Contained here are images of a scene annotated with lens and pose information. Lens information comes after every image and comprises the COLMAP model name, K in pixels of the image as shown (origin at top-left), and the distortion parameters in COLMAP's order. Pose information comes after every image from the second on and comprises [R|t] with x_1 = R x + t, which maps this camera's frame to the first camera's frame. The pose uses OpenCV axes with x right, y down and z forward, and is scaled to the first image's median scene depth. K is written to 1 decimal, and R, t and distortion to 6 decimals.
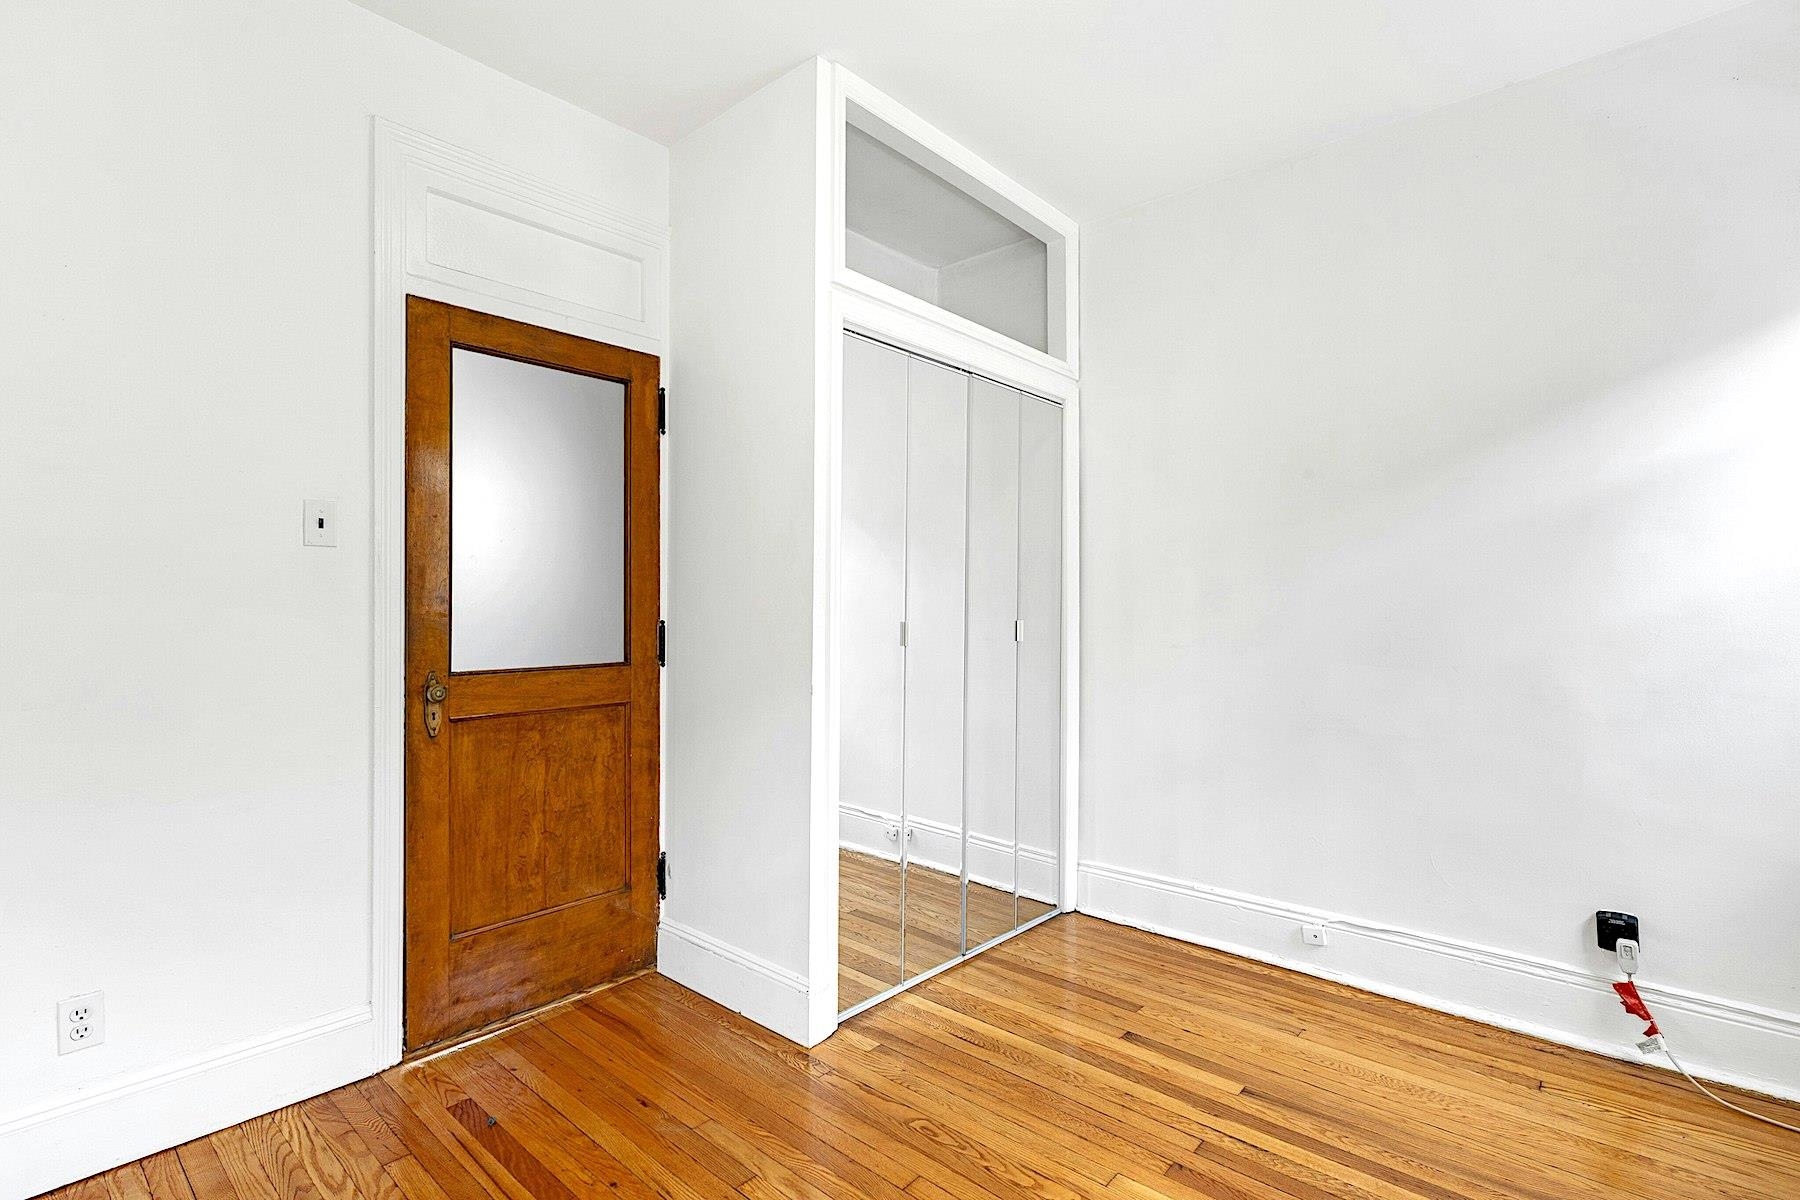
lens RADIAL K [[829.9, 0, 893.6], [0, 829.9, 605.8], [0, 0, 1]] dist [-0.013768, -0.000032]
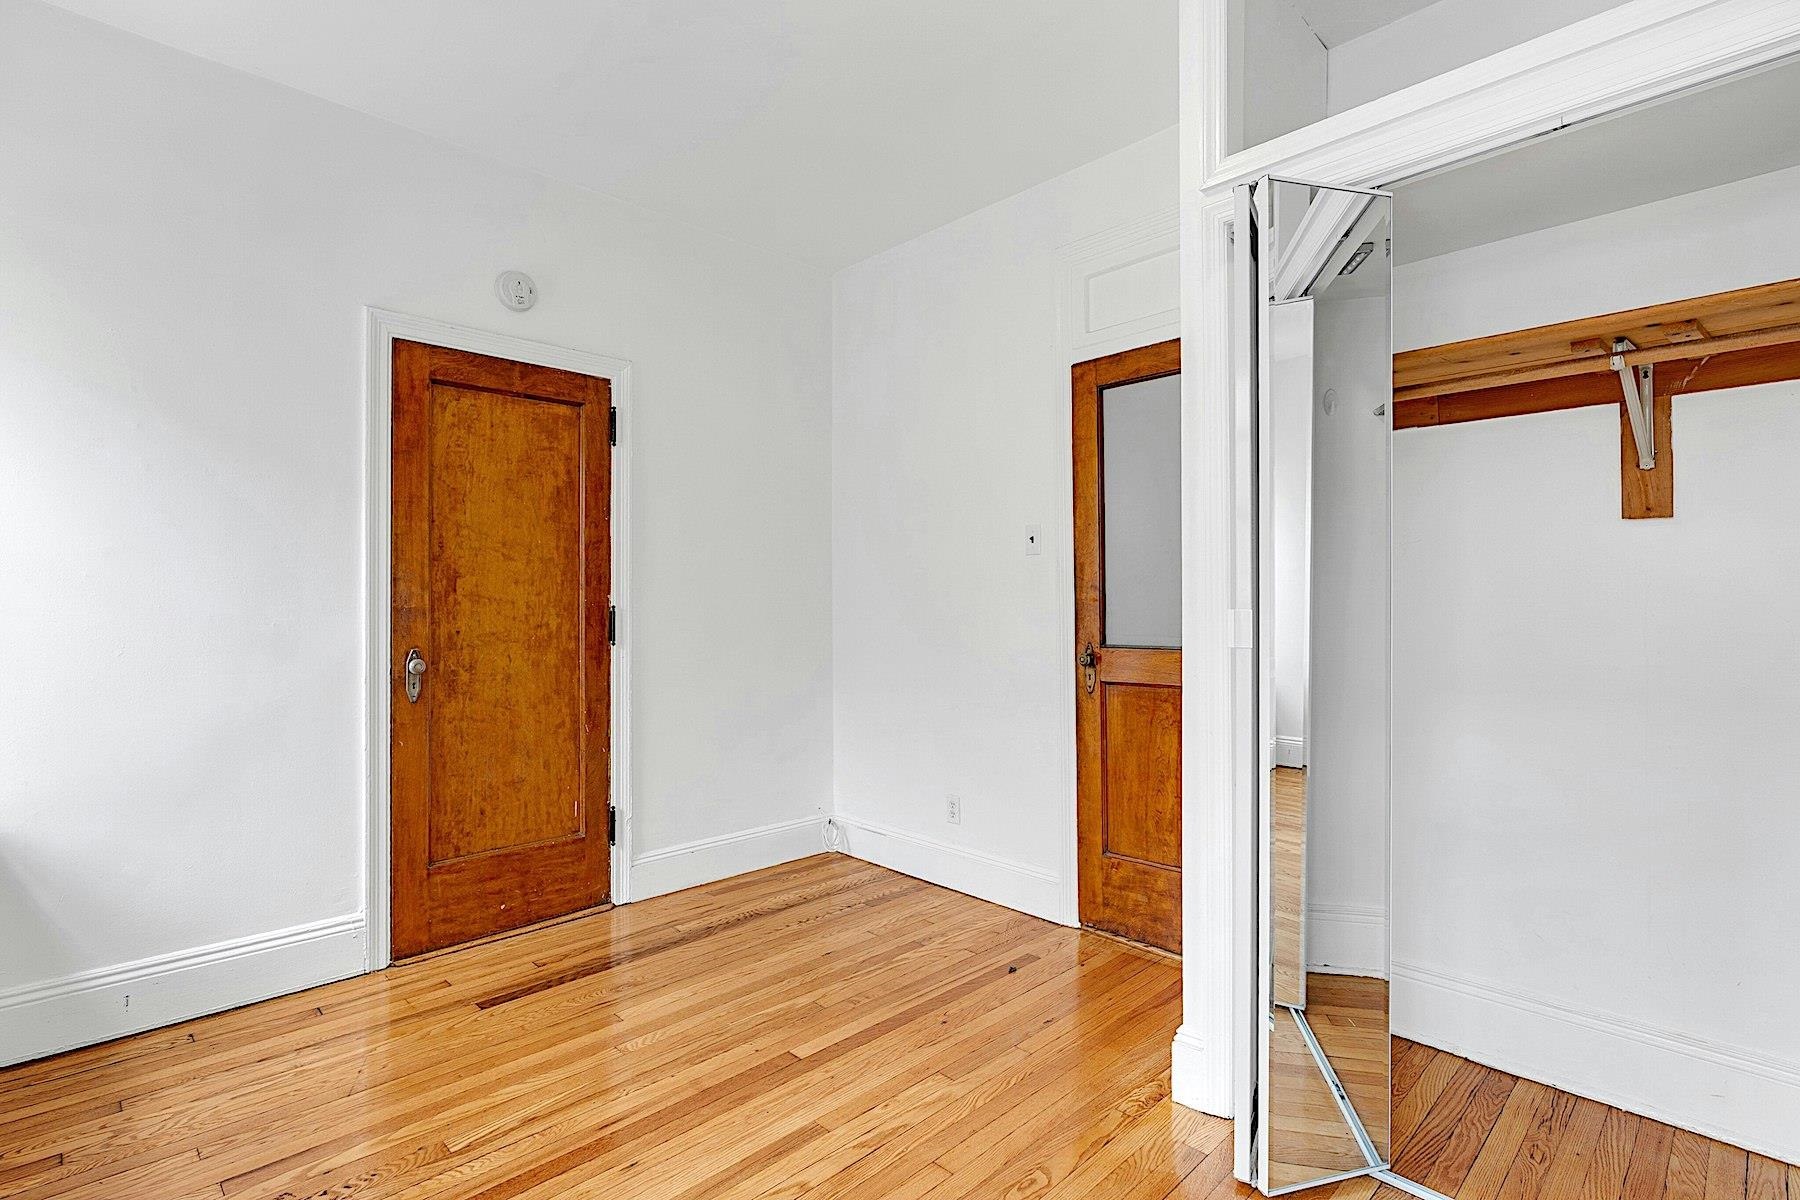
lens RADIAL K [[829.9, 0, 895.6], [0, 829.9, 600.6], [0, 0, 1]] dist [-0.013768, -0.000032]
pose [[-0.059756, -0.006132, -0.998194, 0.777588], [0.008371, 0.999943, -0.006643, 0.018765], [0.998178, -0.008752, -0.059701, 0.771135]]
